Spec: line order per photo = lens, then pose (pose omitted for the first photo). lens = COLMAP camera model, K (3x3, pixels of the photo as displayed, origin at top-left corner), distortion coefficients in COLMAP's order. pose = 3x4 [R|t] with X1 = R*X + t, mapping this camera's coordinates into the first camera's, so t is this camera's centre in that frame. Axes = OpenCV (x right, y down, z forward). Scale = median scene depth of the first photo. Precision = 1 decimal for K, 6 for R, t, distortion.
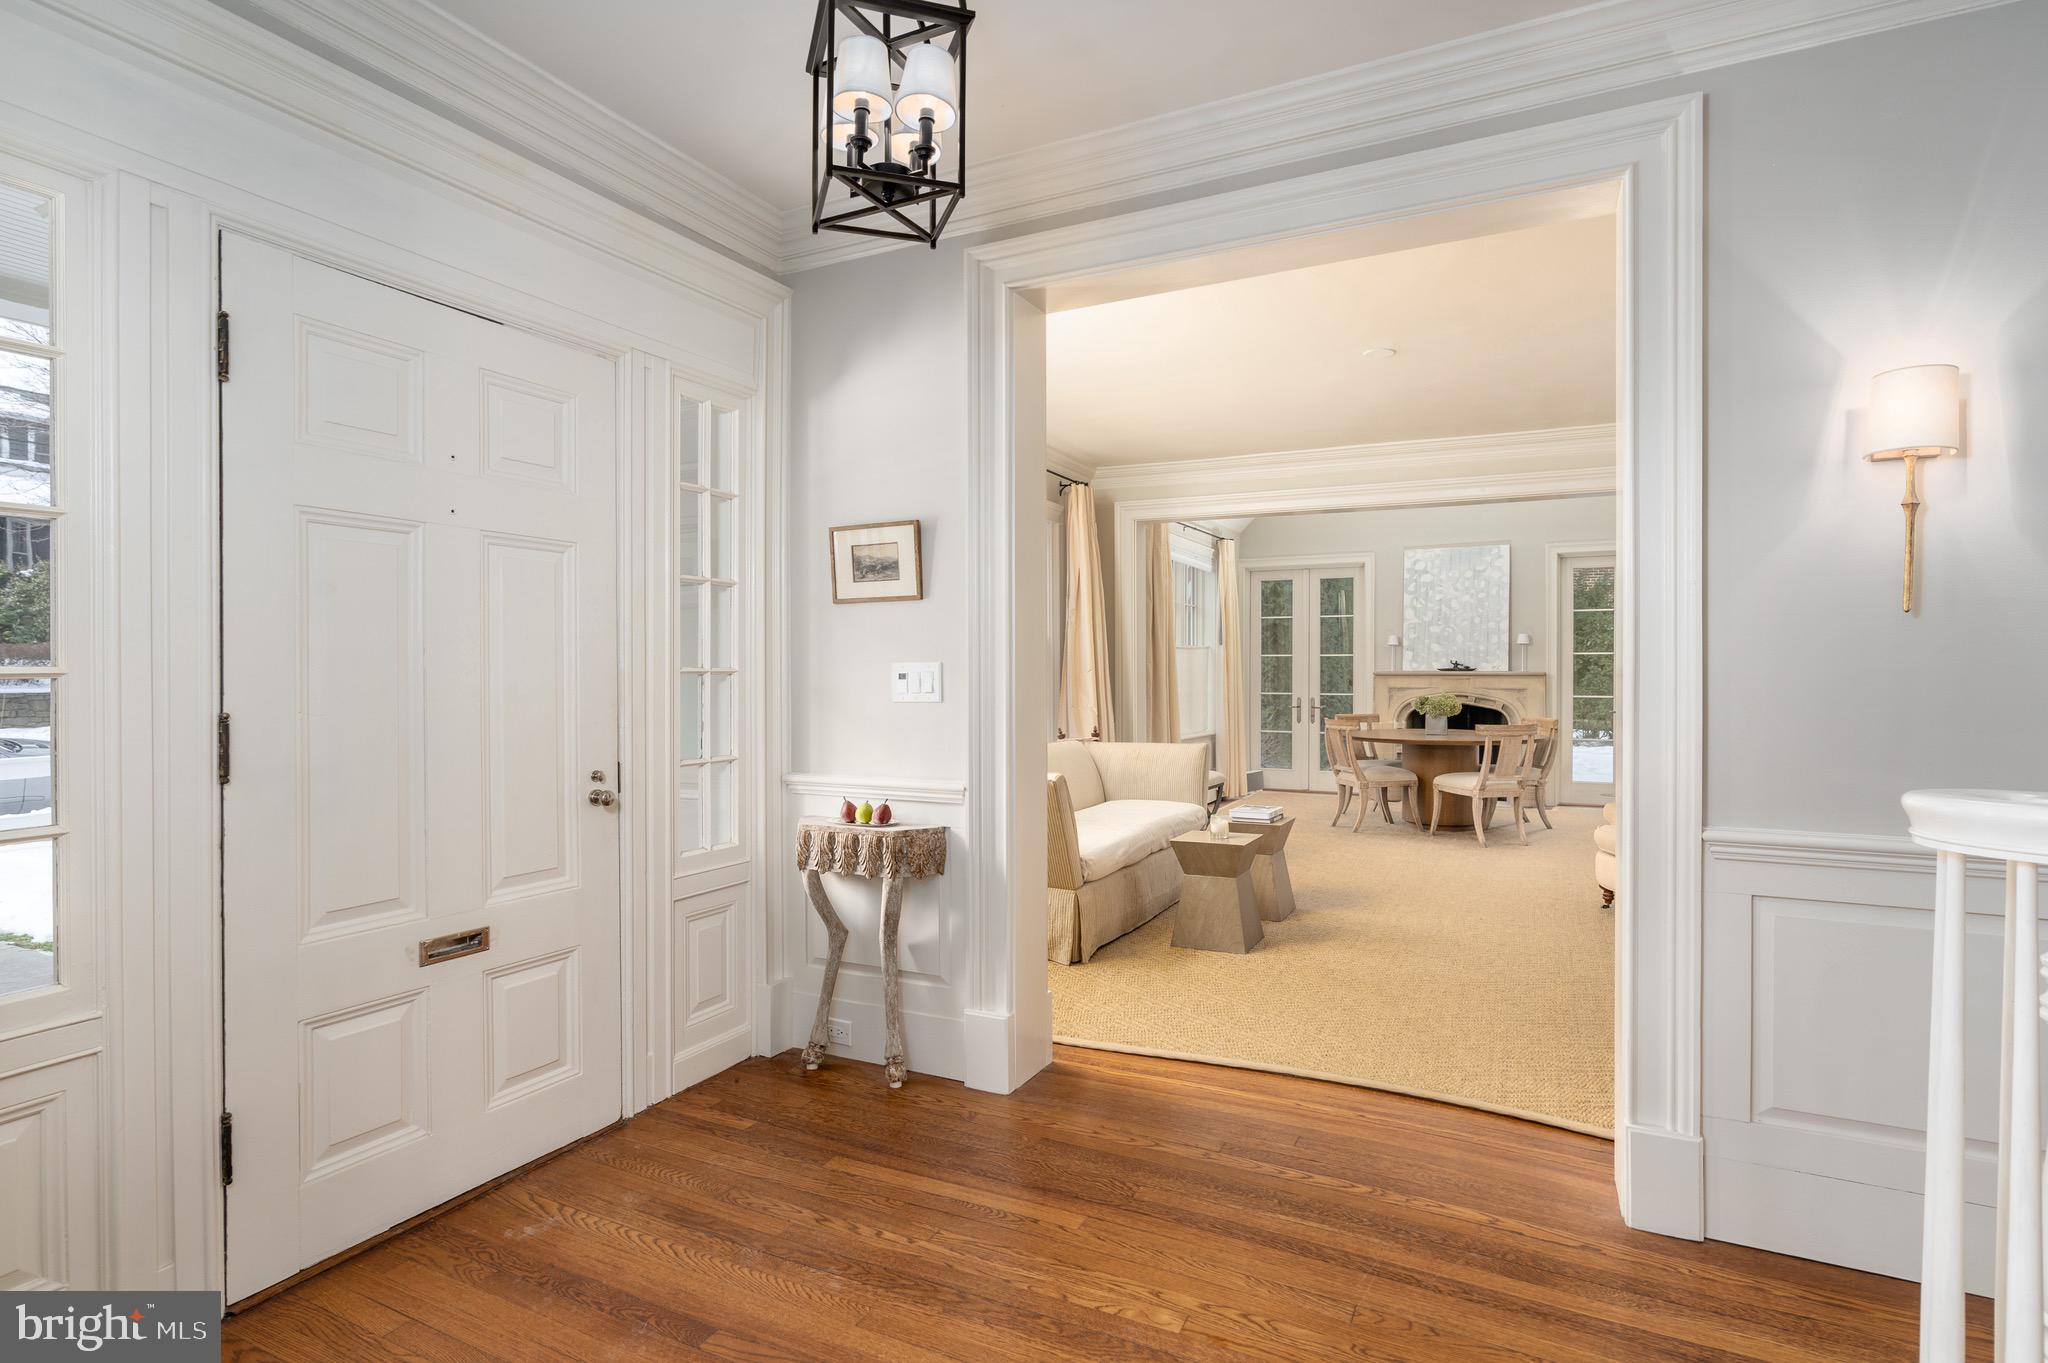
lens RADIAL K [[1009.0, 0, 888.3], [0, 1009.0, 684.1], [0, 0, 1]] dist [-0.003214, 0.002024]
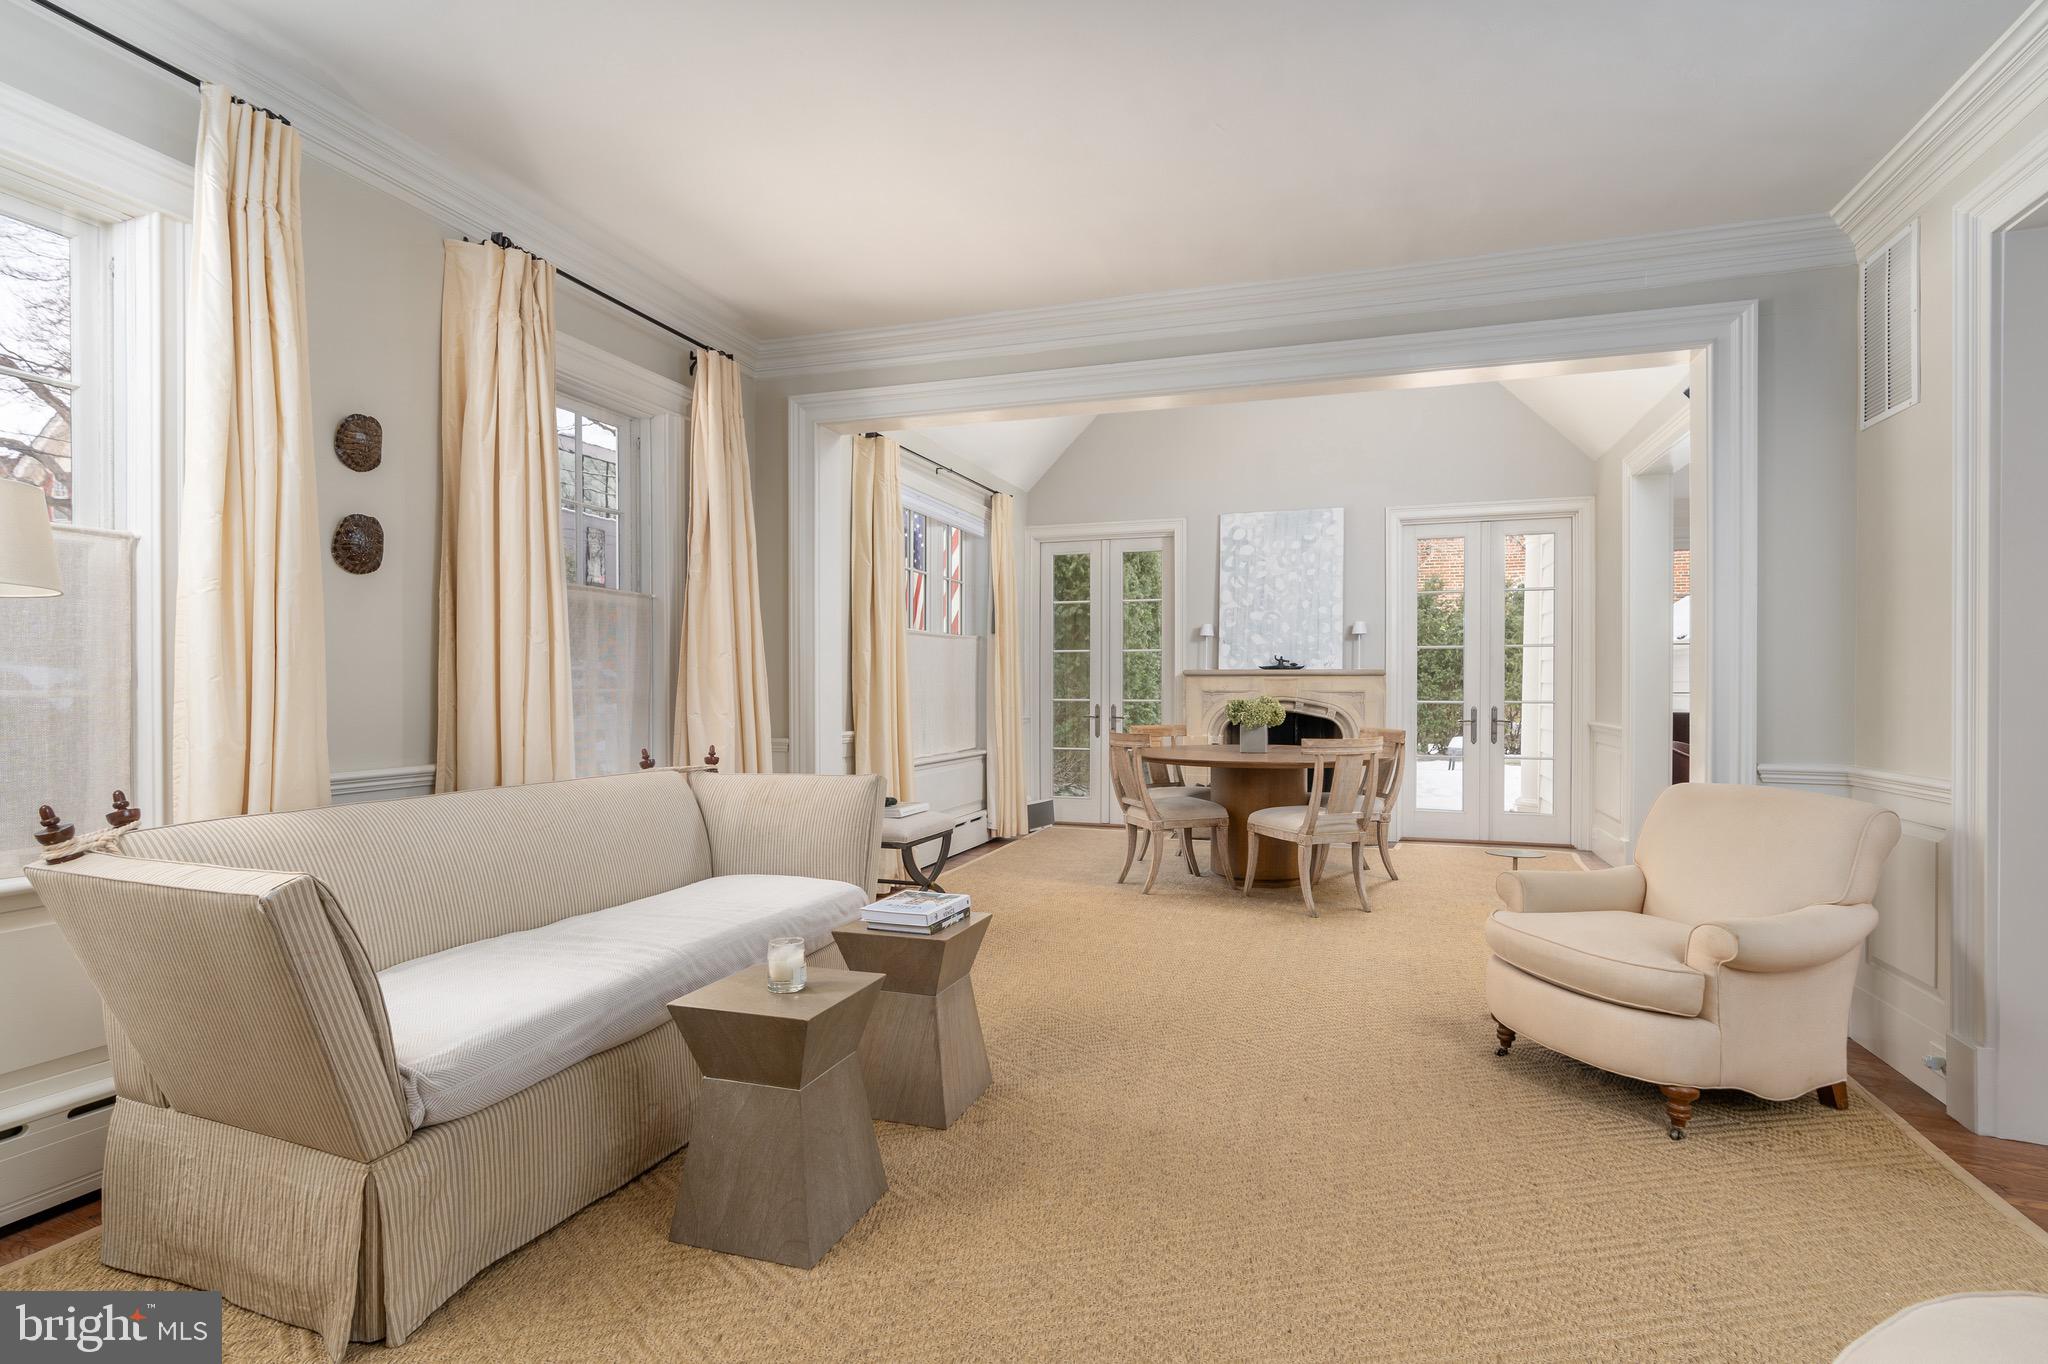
lens RADIAL K [[1009.0, 0, 968.7], [0, 1009.0, 694.5], [0, 0, 1]] dist [-0.003214, 0.002024]
pose [[0.979923, 0.001418, 0.199372, 0.175989], [-0.000361, 0.999986, -0.005337, 0.010865], [-0.199377, 0.005158, 0.979909, 0.293018]]
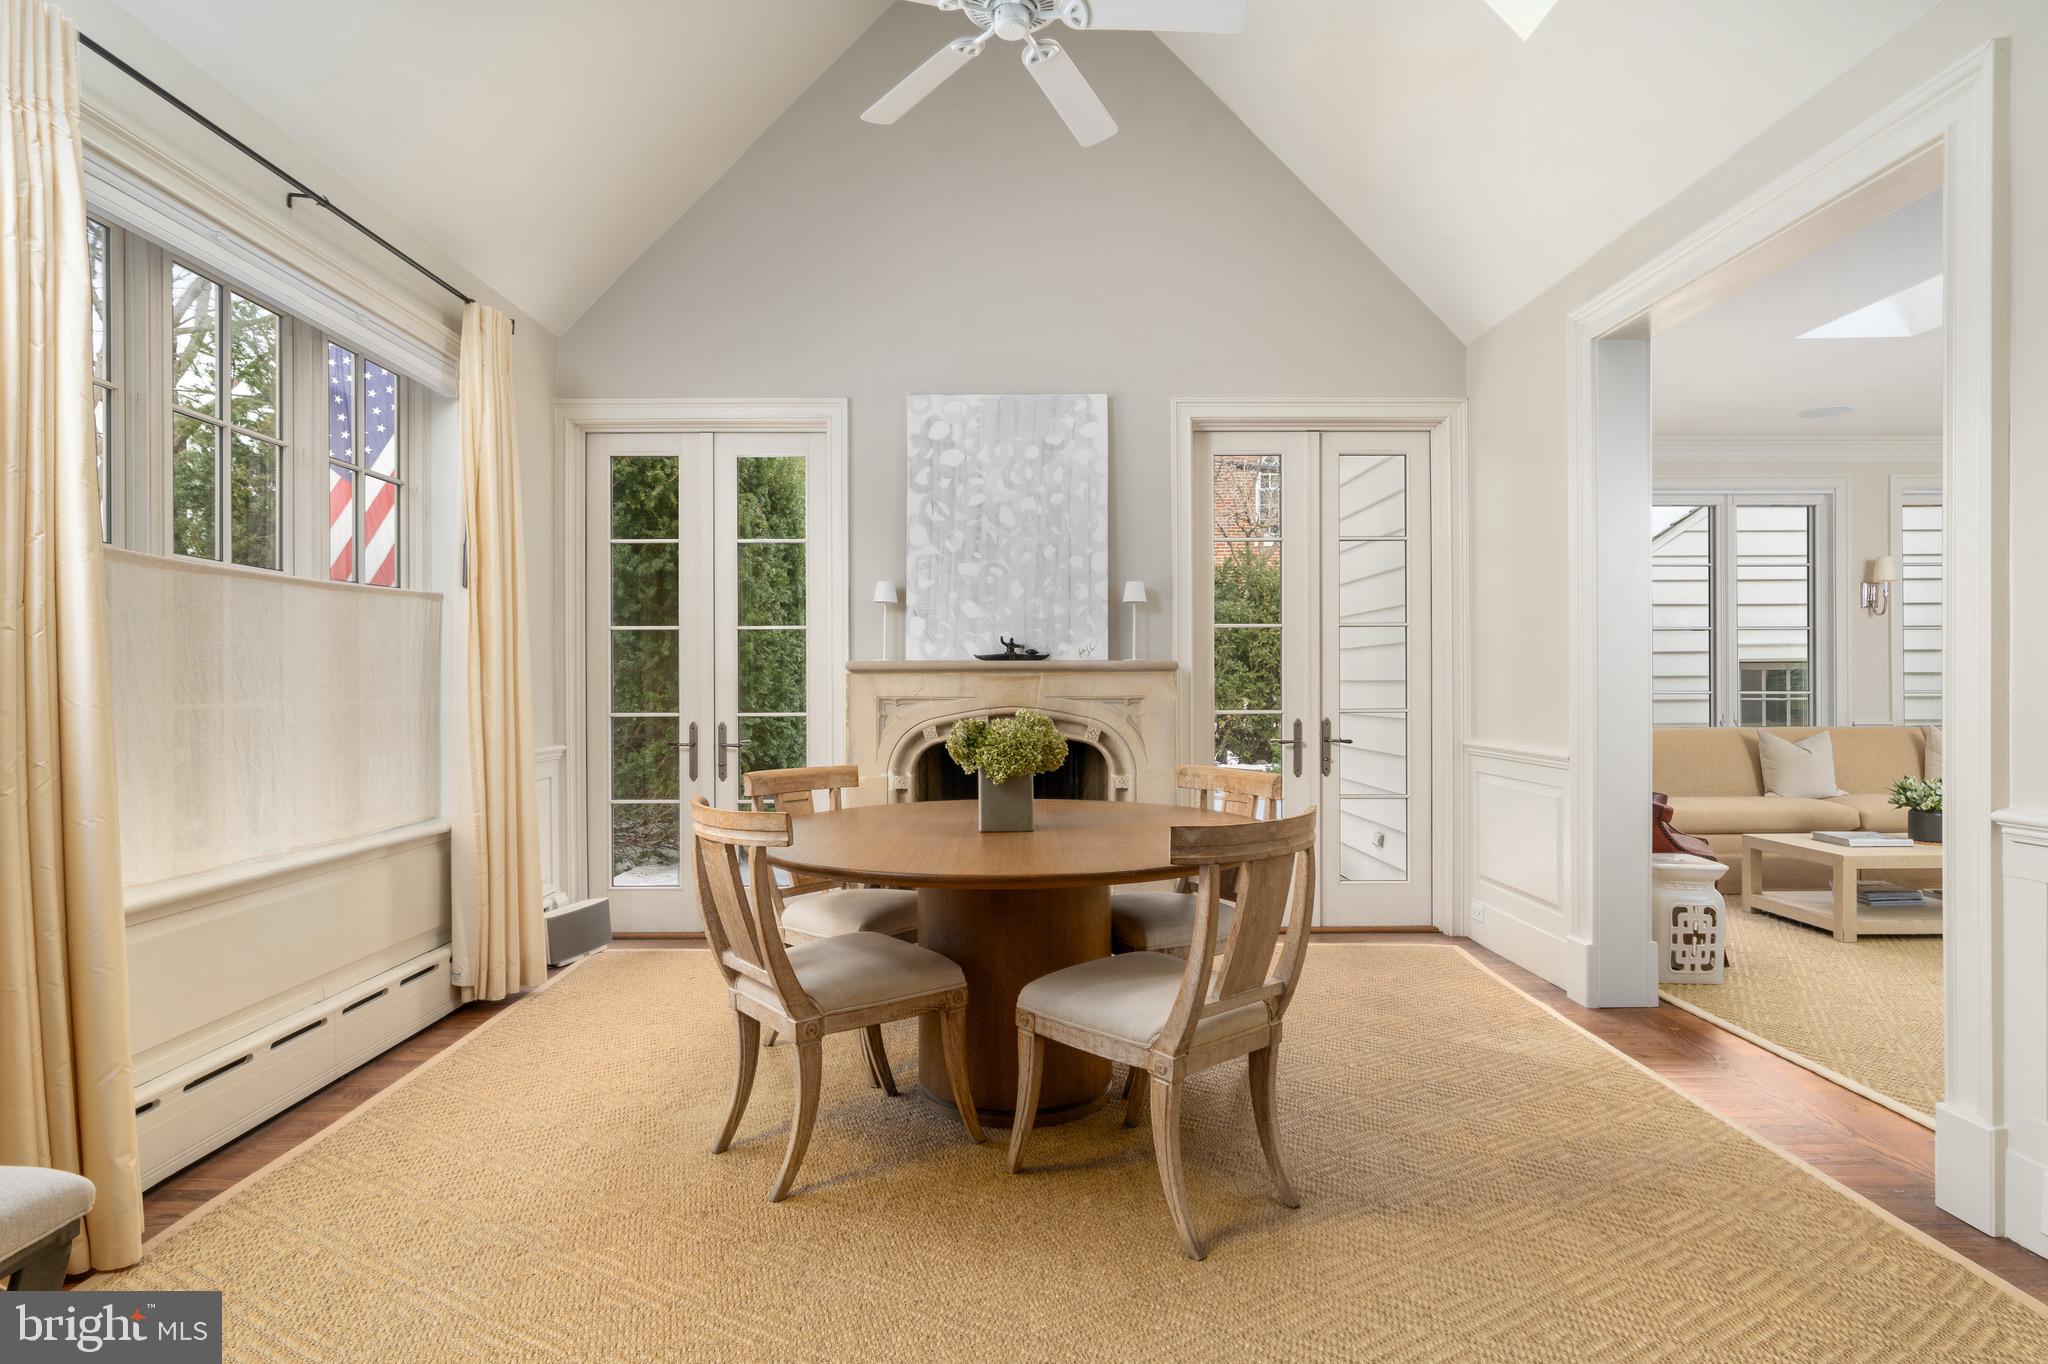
lens RADIAL K [[1044.6, 0, 1028.2], [0, 1044.6, 677.5], [0, 0, 1]] dist [-0.001916, -0.001148]
pose [[0.821281, 0.000975, 0.570524, 0.305237], [0.010121, 0.999816, -0.016278, 0.002661], [-0.570435, 0.019143, 0.821120, 0.619573]]
